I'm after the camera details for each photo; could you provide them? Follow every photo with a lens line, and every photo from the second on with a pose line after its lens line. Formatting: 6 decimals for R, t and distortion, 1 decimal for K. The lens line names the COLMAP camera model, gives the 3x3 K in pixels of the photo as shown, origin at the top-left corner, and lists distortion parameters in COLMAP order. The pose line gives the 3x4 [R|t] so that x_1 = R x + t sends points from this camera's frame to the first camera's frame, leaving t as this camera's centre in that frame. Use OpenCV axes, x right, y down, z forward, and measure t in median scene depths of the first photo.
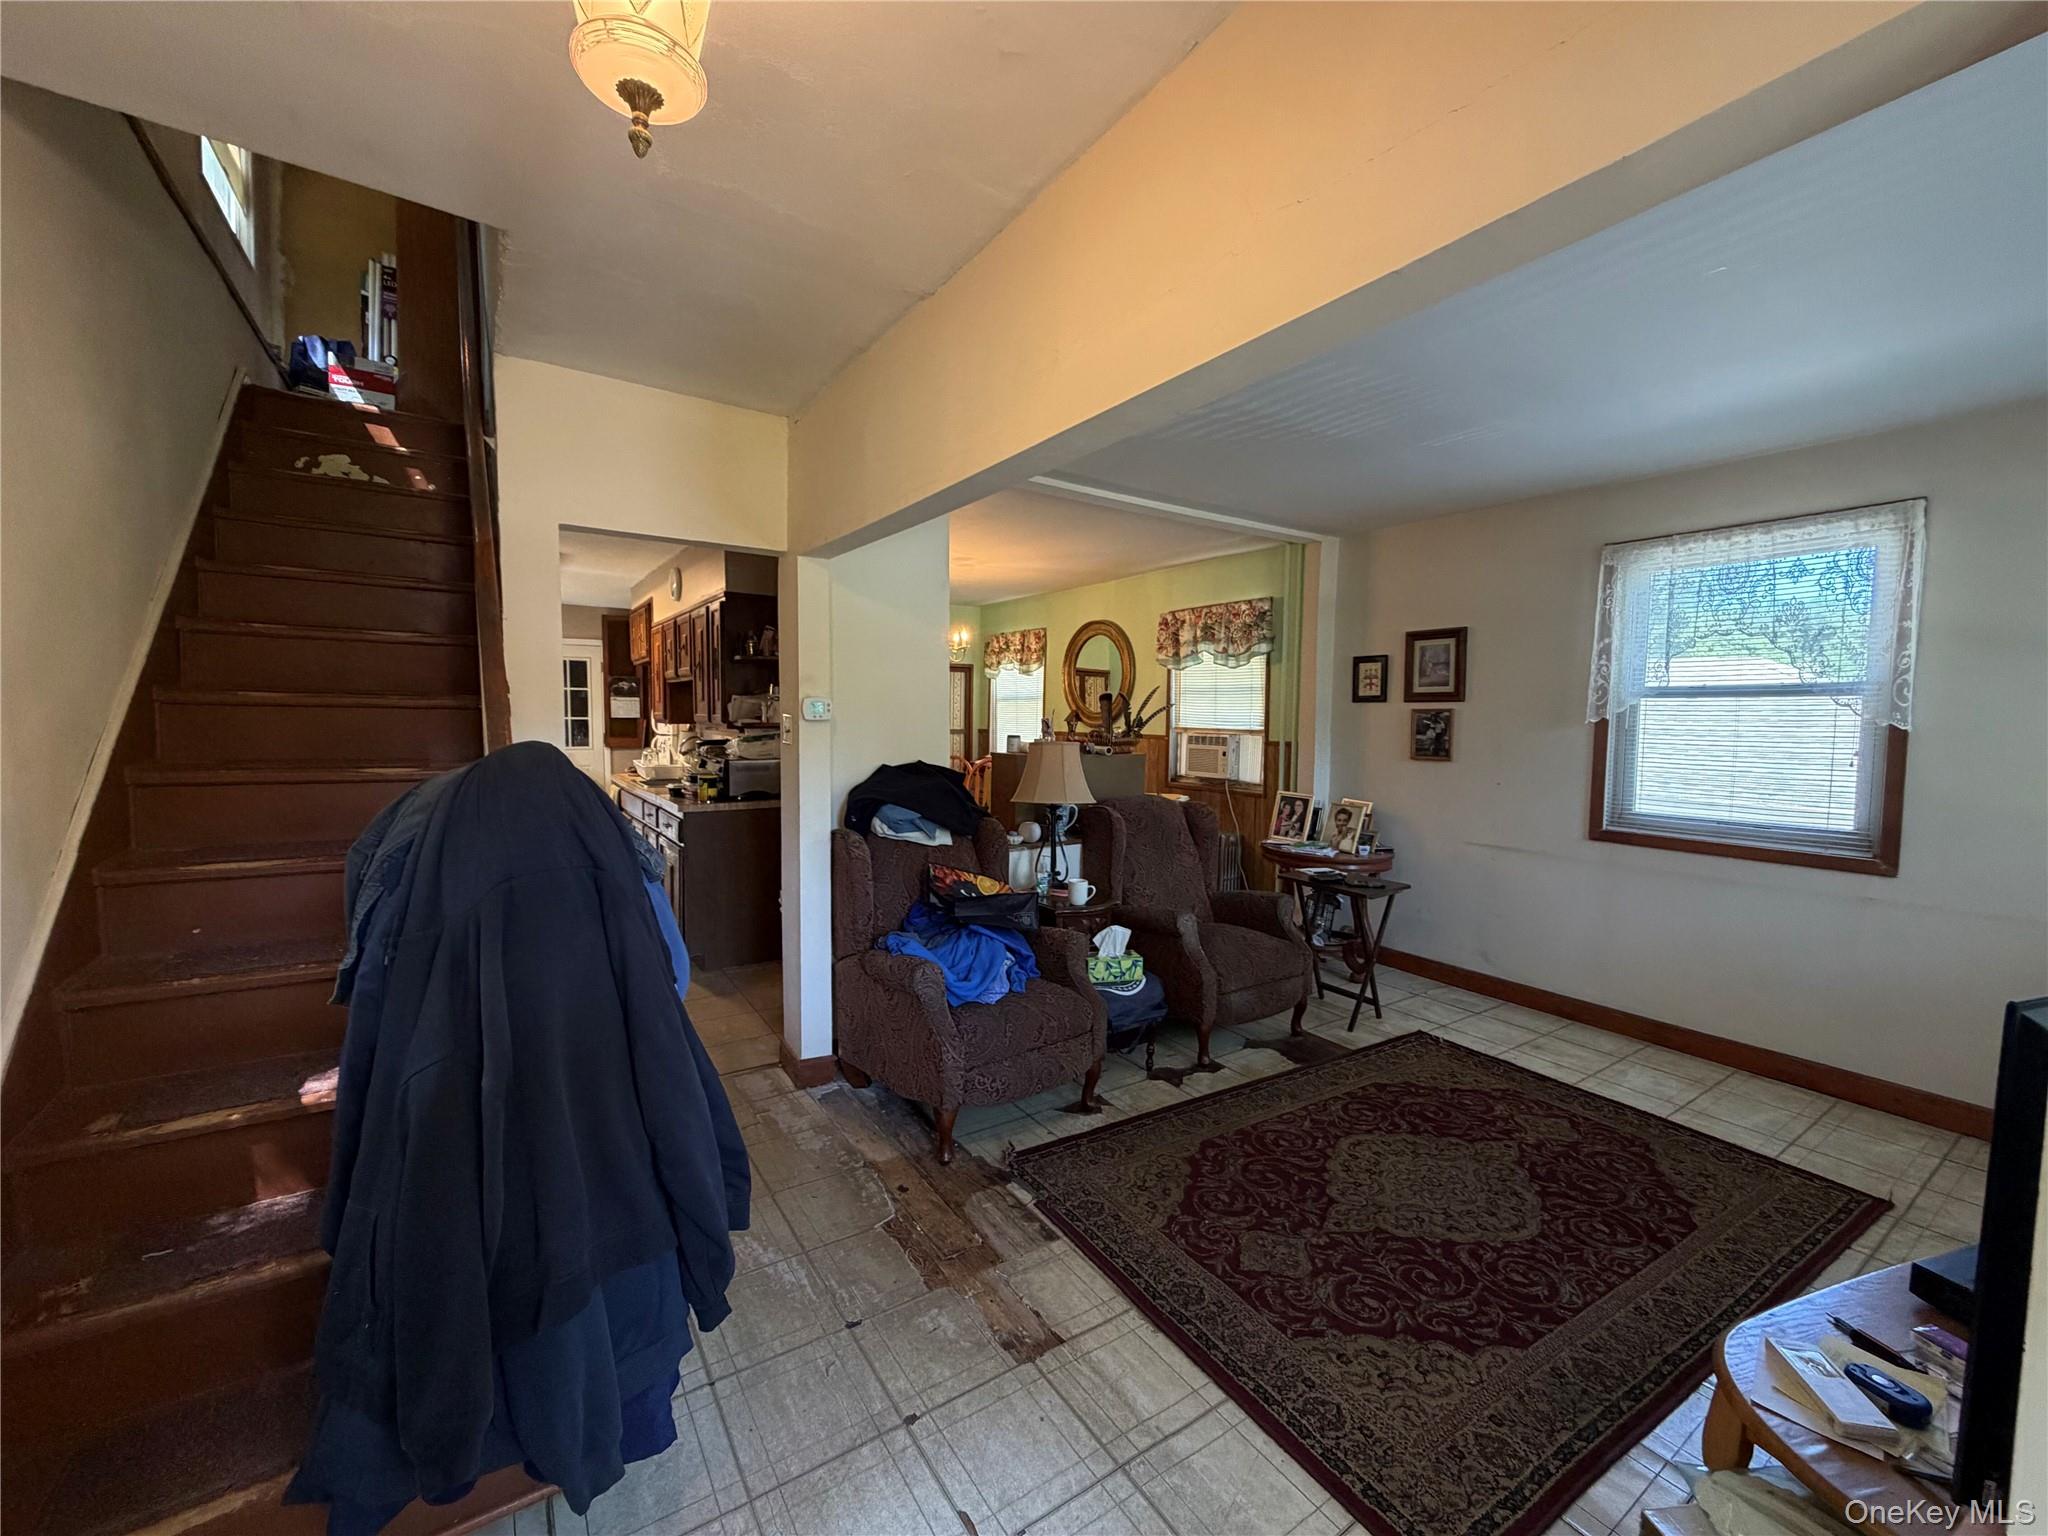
lens RADIAL K [[828.8, 0, 1024.0], [0, 828.8, 767.8], [0, 0, 1]] dist [0.001106, 0.000145]
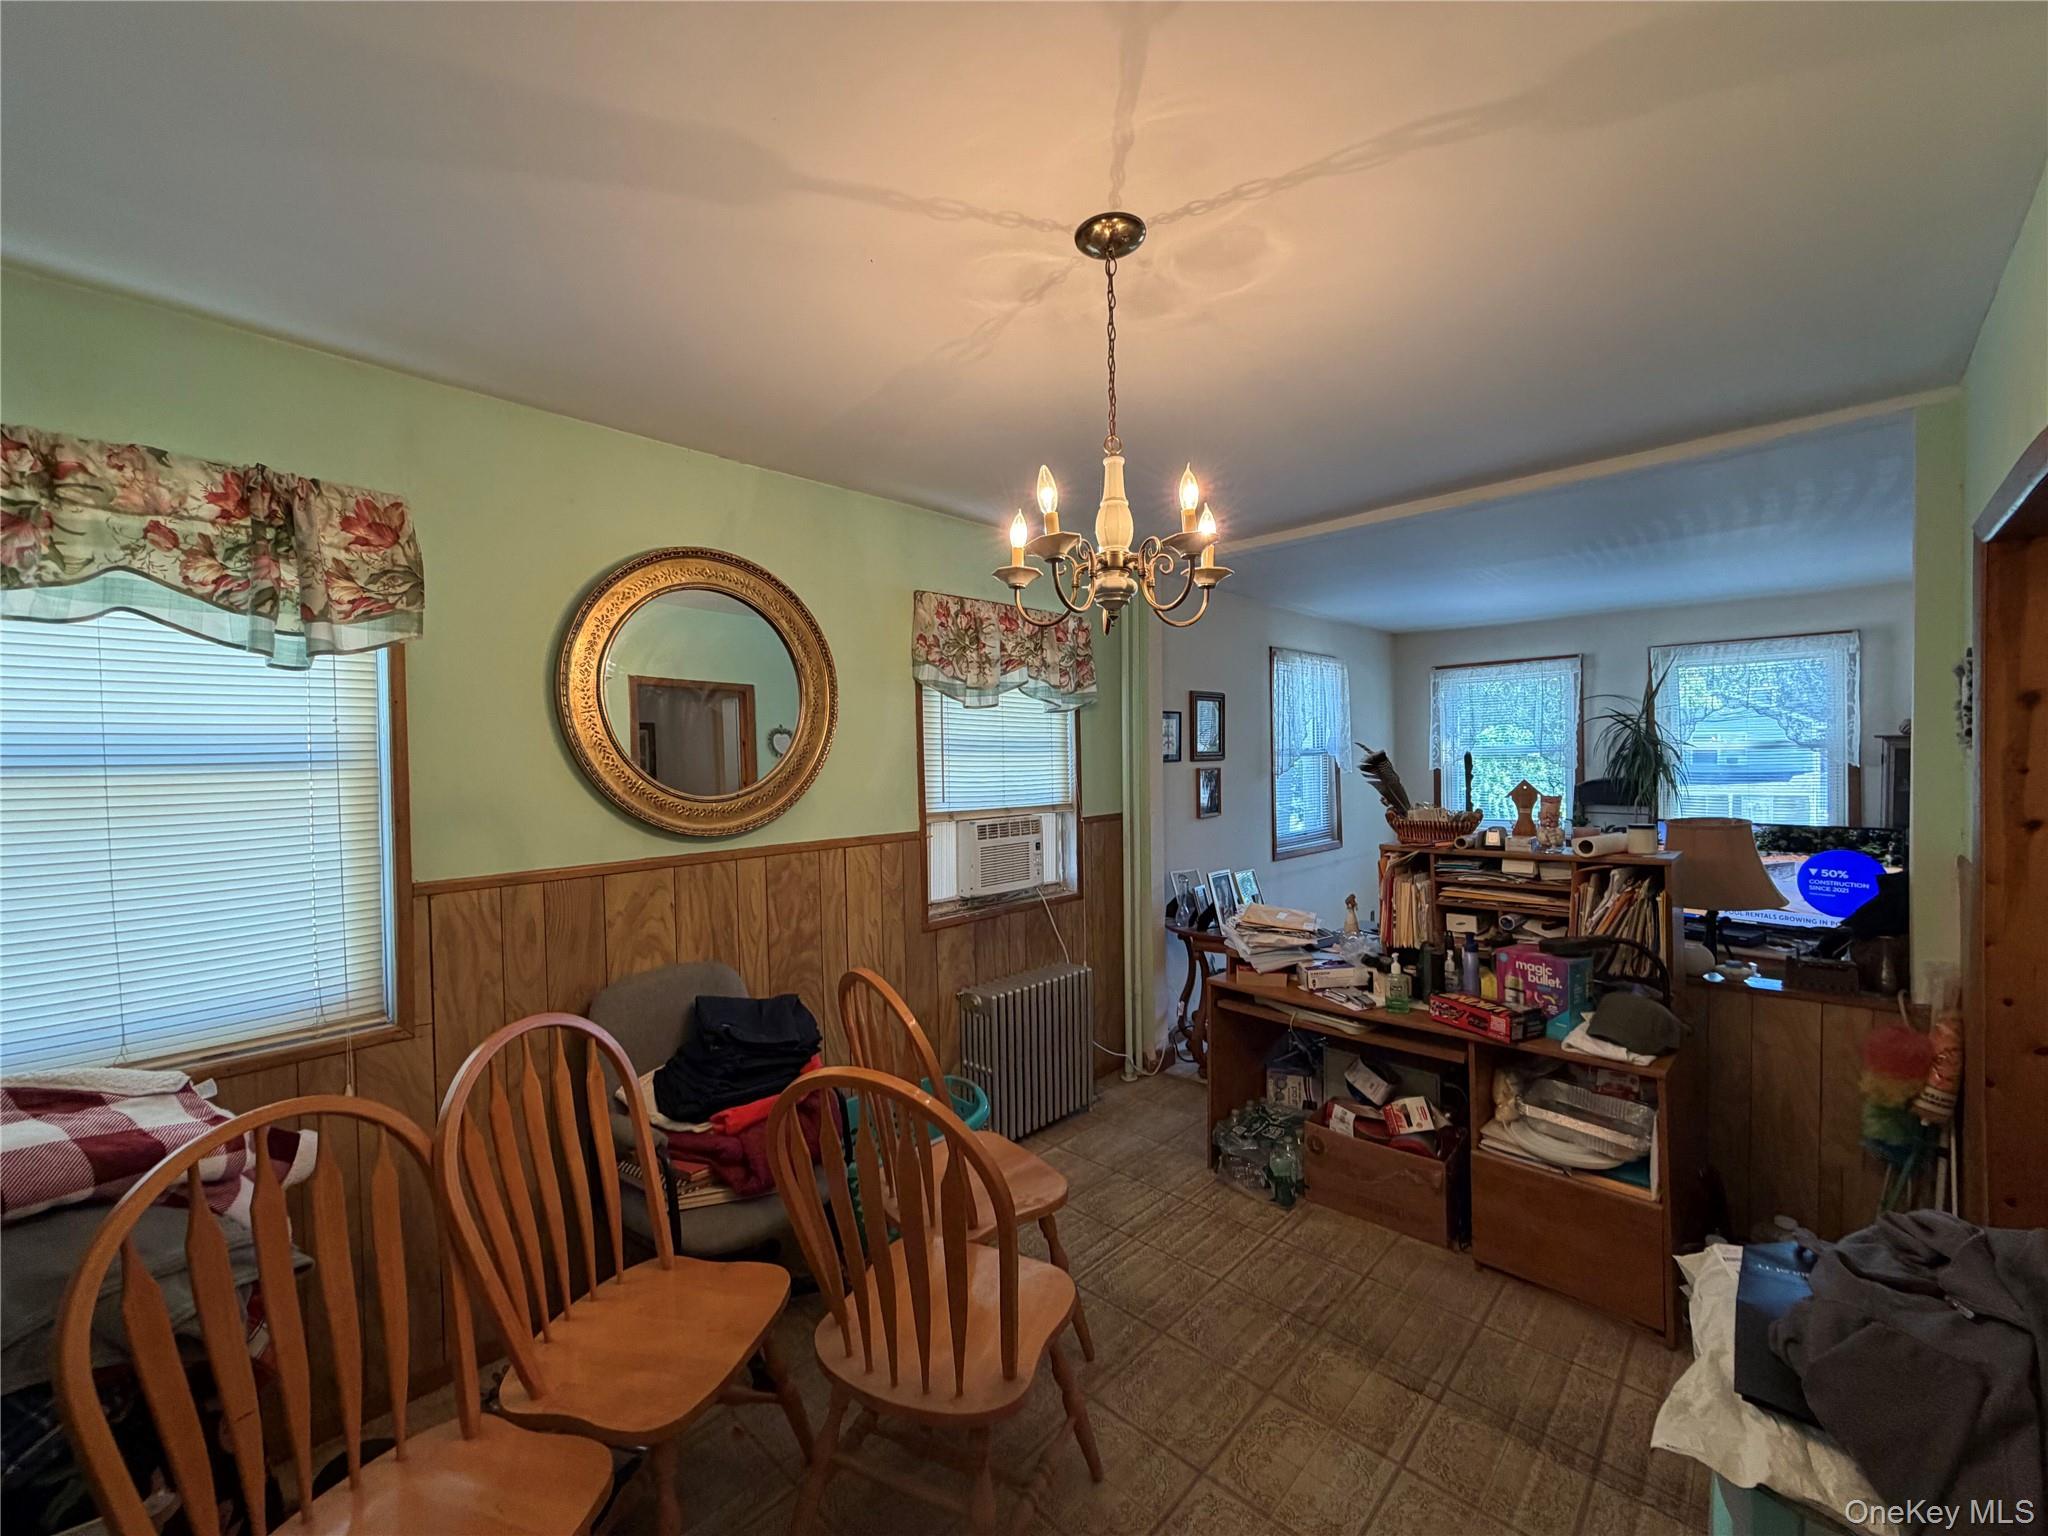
lens RADIAL K [[828.8, 0, 1024.9], [0, 828.8, 768.8], [0, 0, 1]] dist [0.001106, 0.000145]
pose [[-0.216177, -0.016713, 0.976211, -0.367381], [0.079525, 0.996230, 0.034666, -0.097970], [-0.973110, 0.085127, -0.214033, 1.136016]]
